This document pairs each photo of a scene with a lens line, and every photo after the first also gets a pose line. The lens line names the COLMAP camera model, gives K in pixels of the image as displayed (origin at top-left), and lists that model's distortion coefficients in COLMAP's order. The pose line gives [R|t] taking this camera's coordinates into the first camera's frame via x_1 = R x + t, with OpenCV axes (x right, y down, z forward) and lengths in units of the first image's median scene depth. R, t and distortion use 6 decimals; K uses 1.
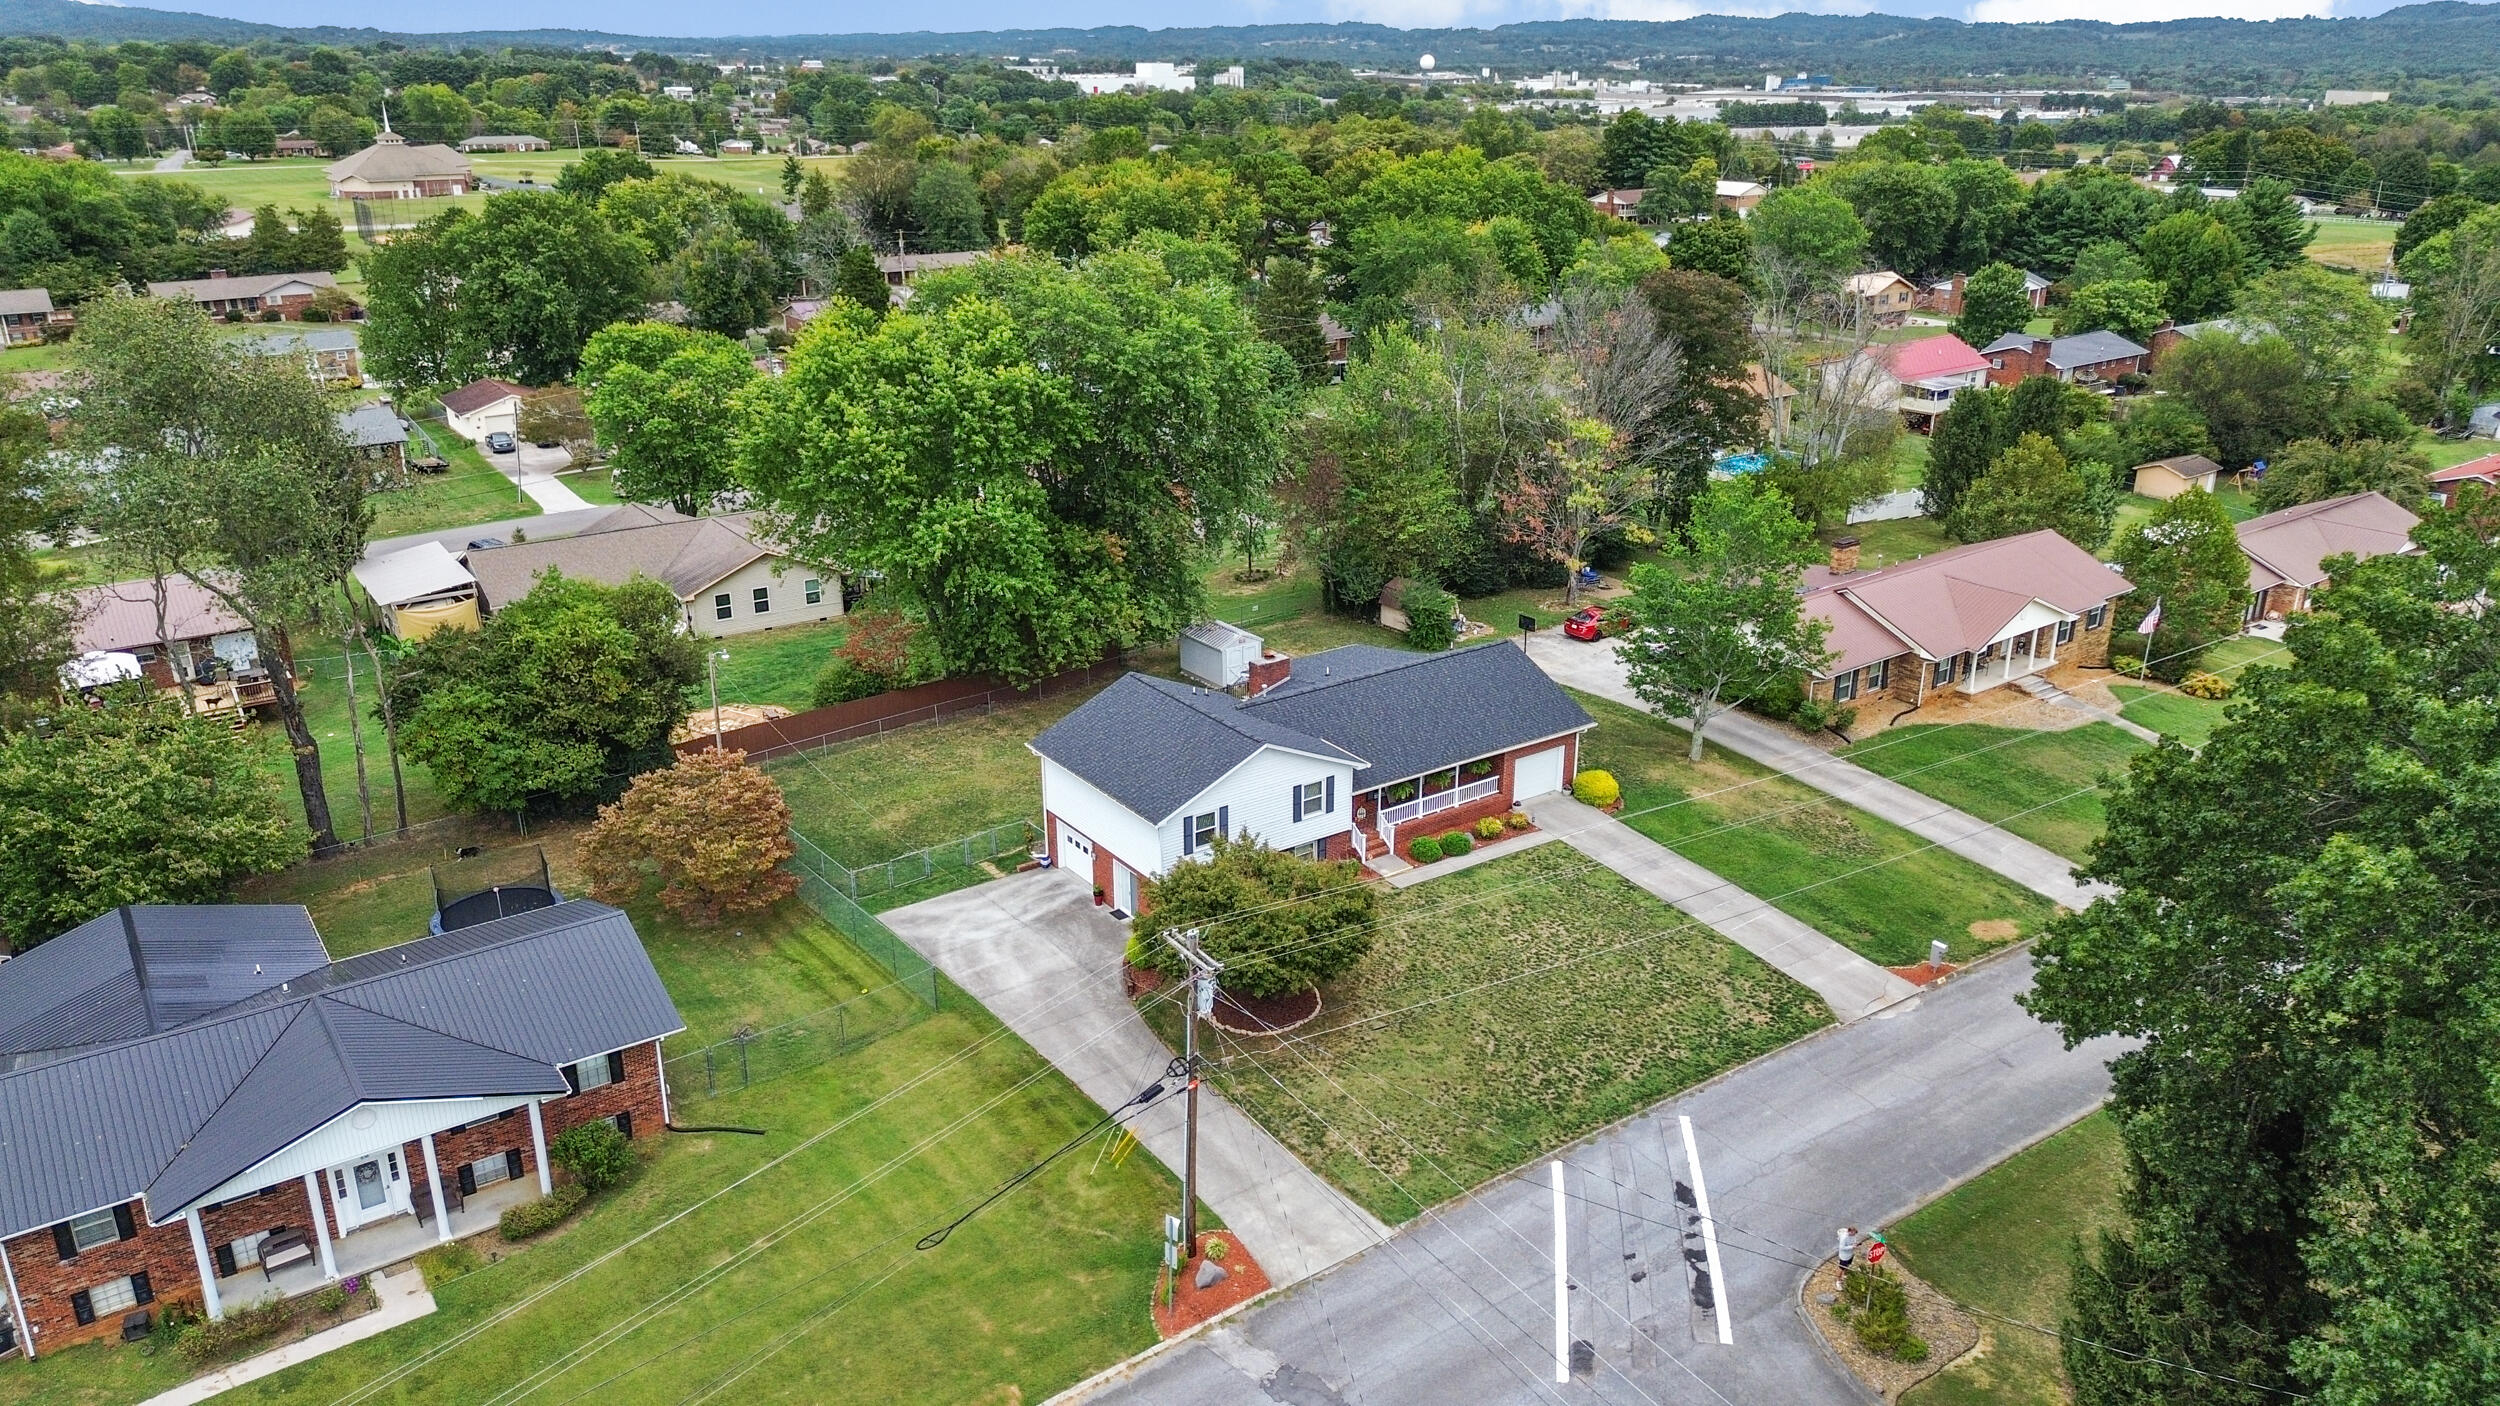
lens RADIAL K [[1842.1, 0, 1254.0], [0, 1842.1, 705.1], [0, 0, 1]] dist [0.013705, 0.010116]
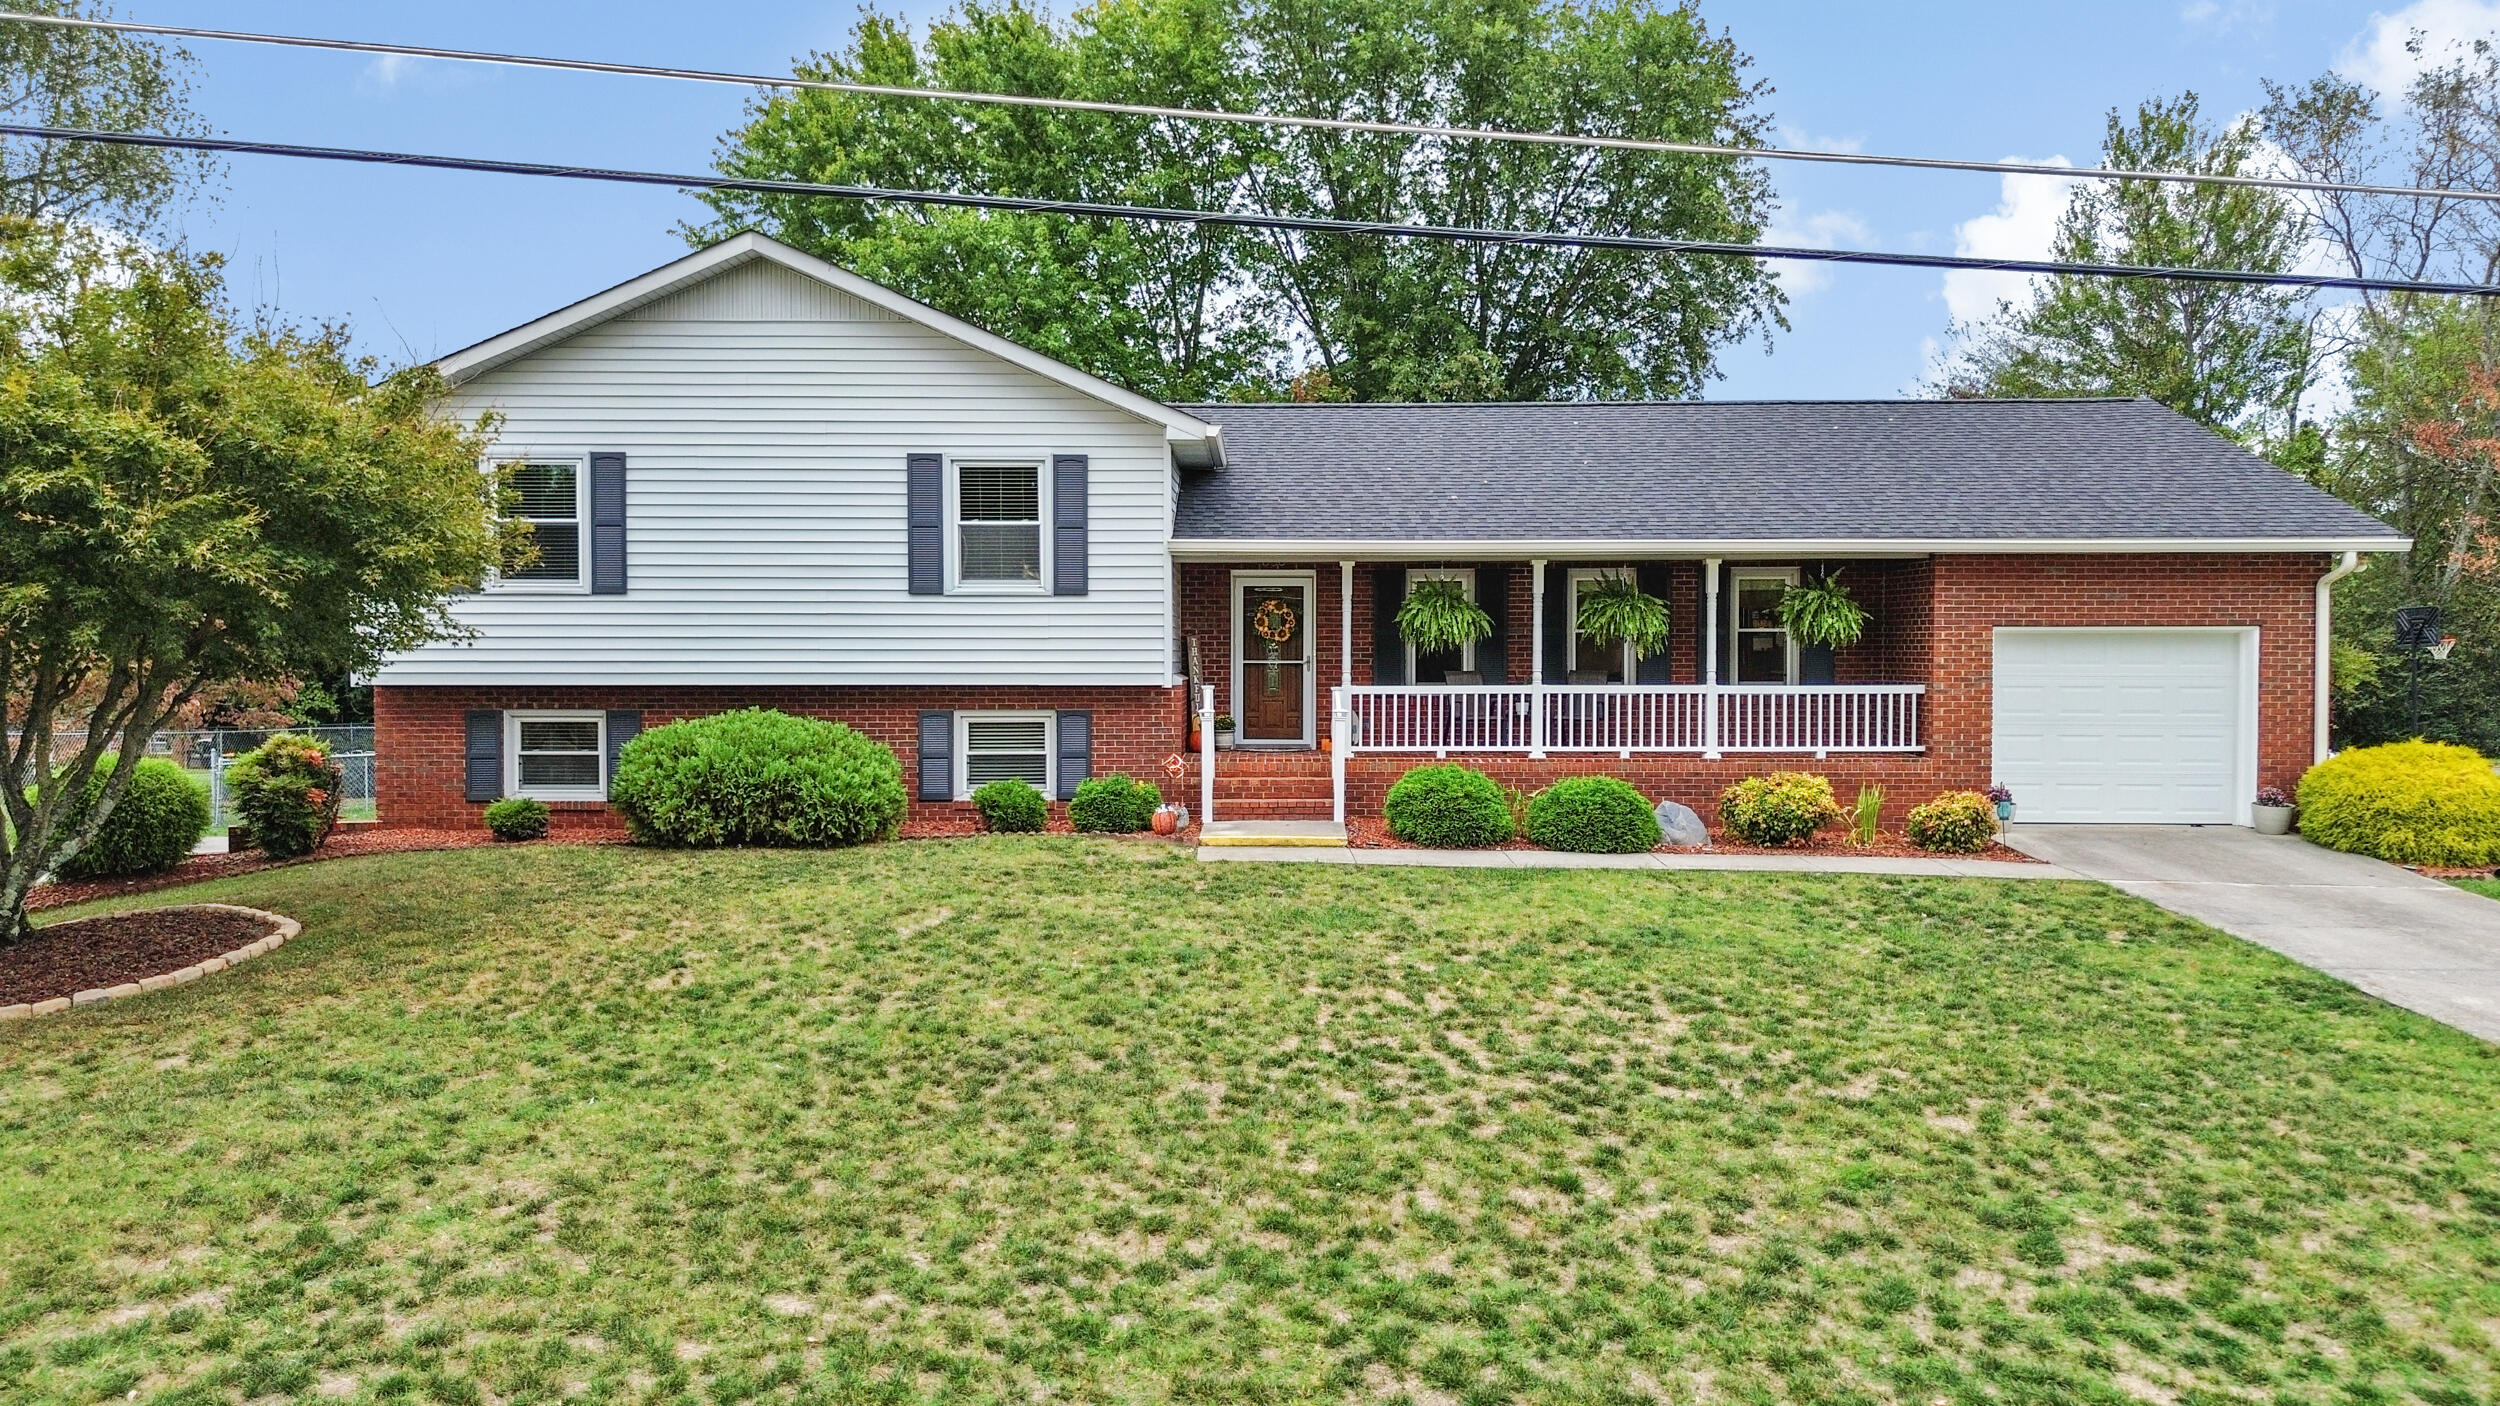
lens RADIAL K [[1842.1, 0, 1234.5], [0, 1842.1, 746.9], [0, 0, 1]] dist [0.013705, 0.010116]
pose [[0.812018, 0.009929, -0.583548, 0.198092], [-0.207063, 0.939714, -0.272144, 0.132936], [0.545666, 0.341817, 0.765121, 0.715653]]
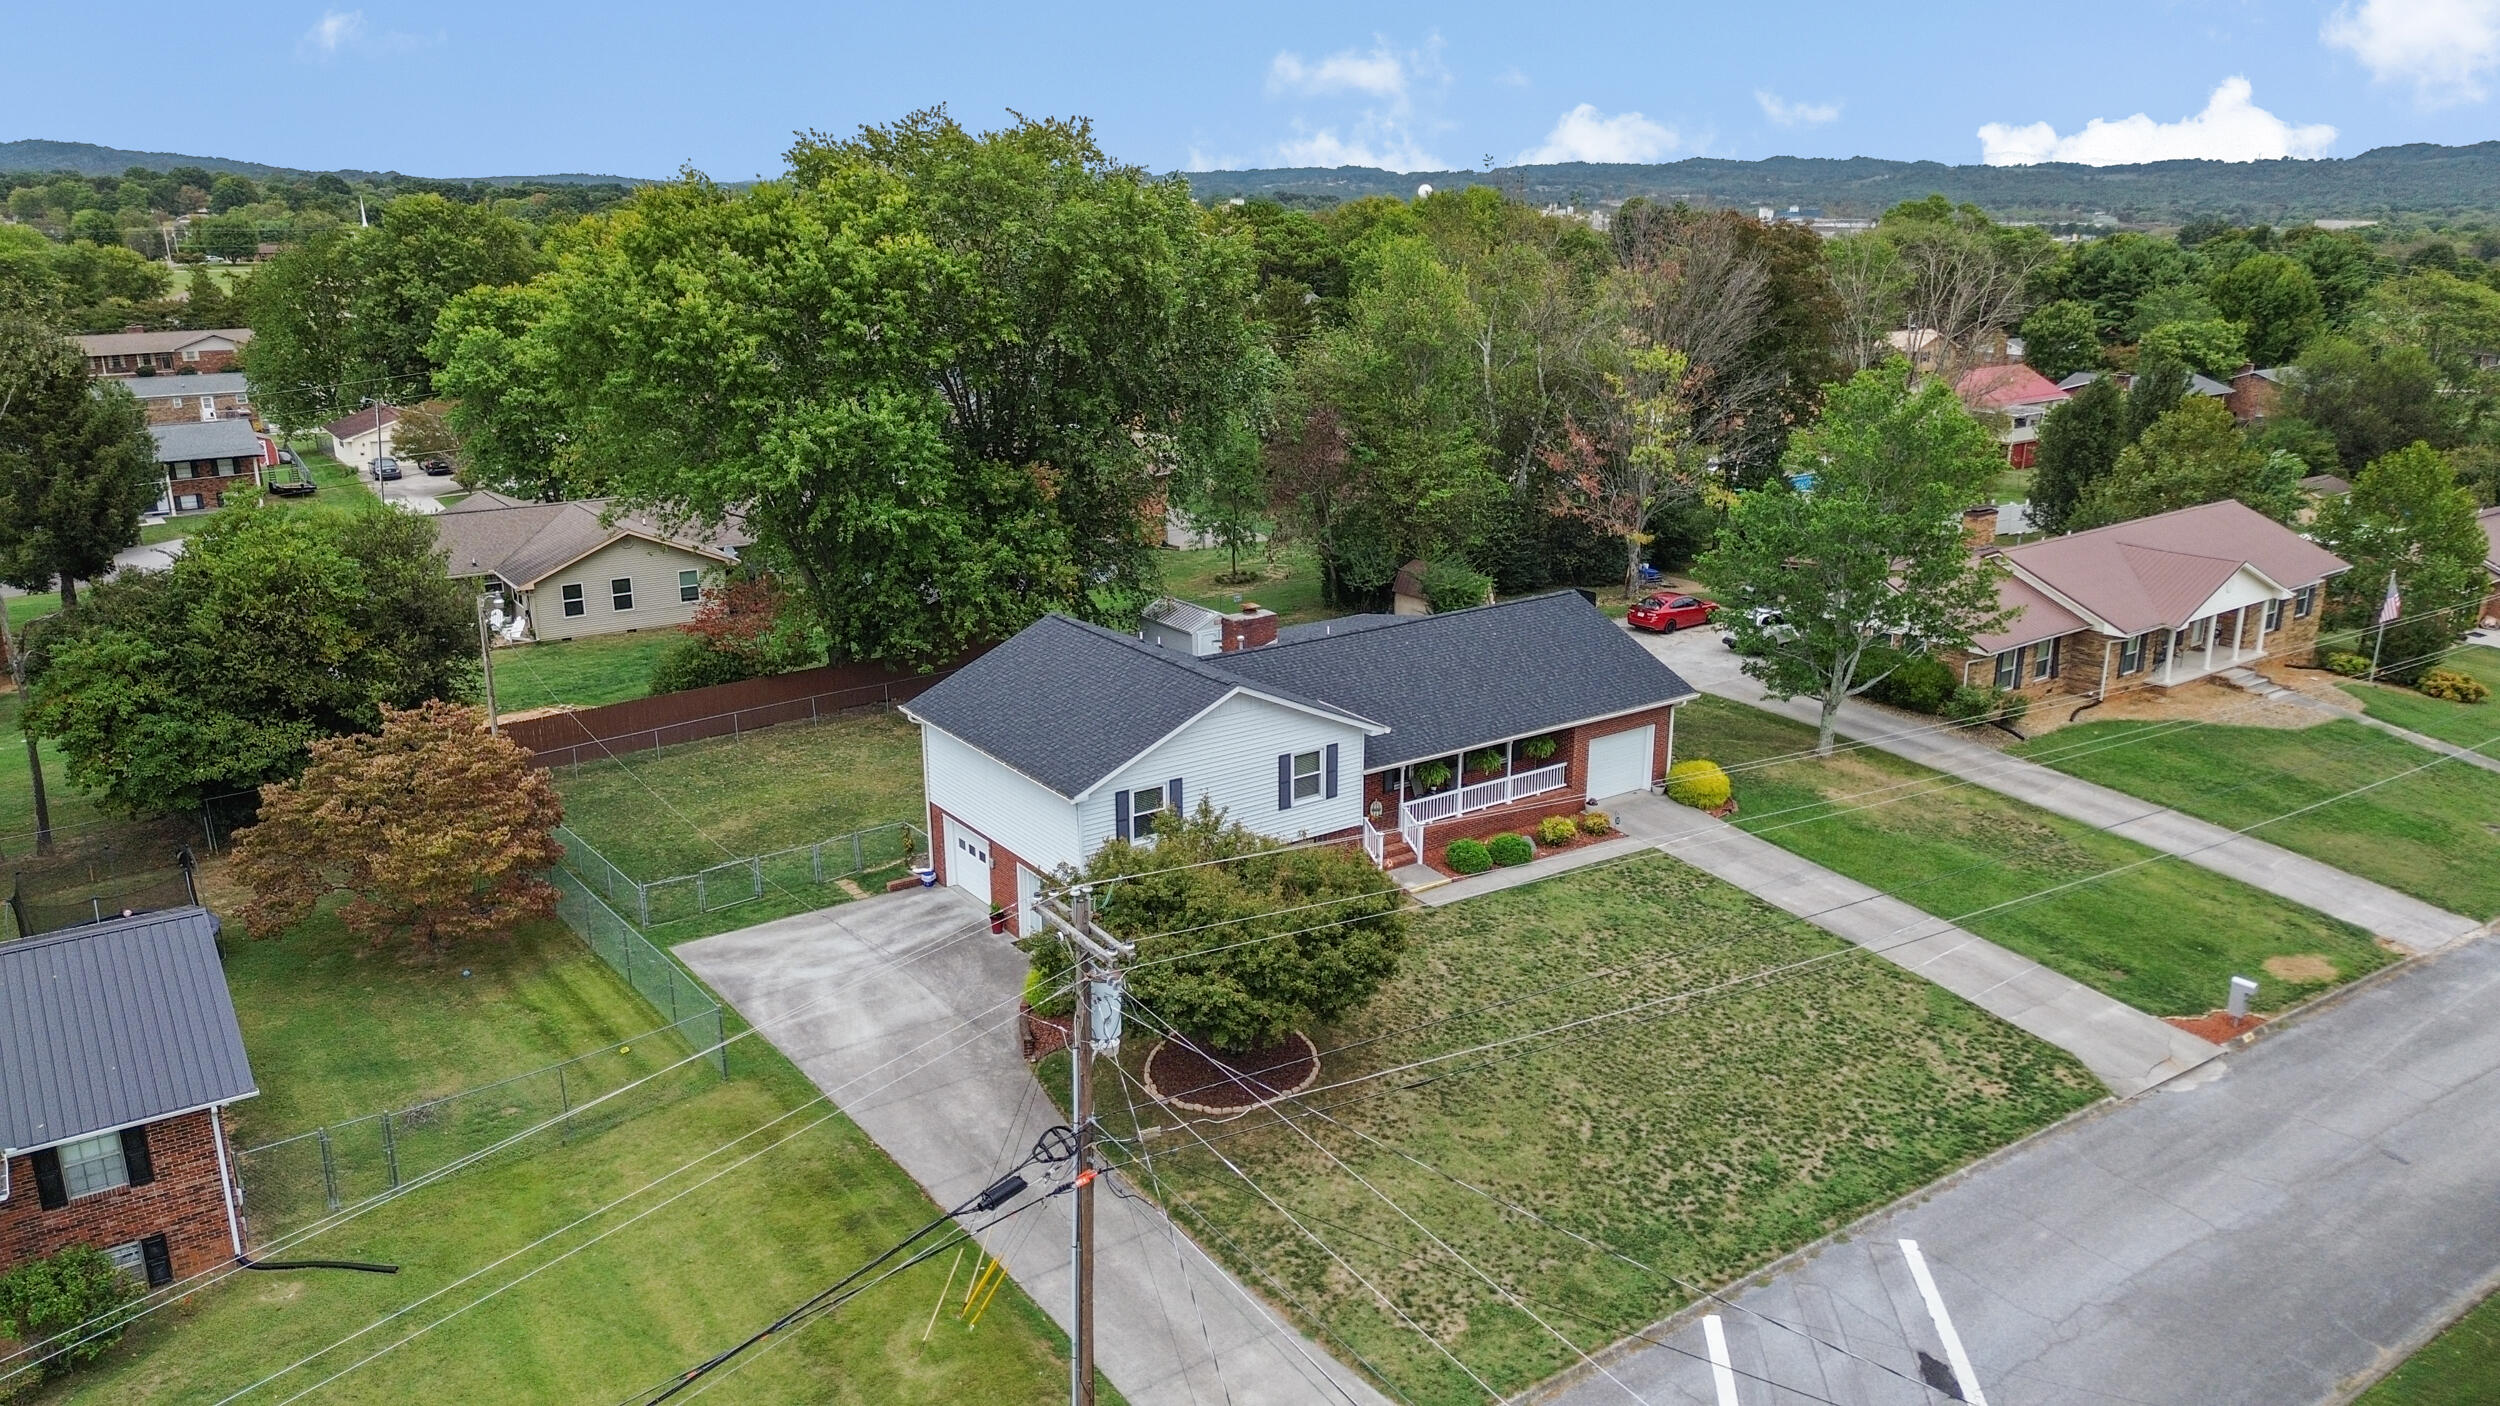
lens RADIAL K [[1842.1, 0, 1238.2], [0, 1842.1, 696.3], [0, 0, 1]] dist [0.013705, 0.010116]
pose [[0.999935, -0.004400, -0.010472, 0.011958], [0.003607, 0.997214, -0.074511, 0.063389], [0.010771, 0.074468, 0.997165, 0.269196]]
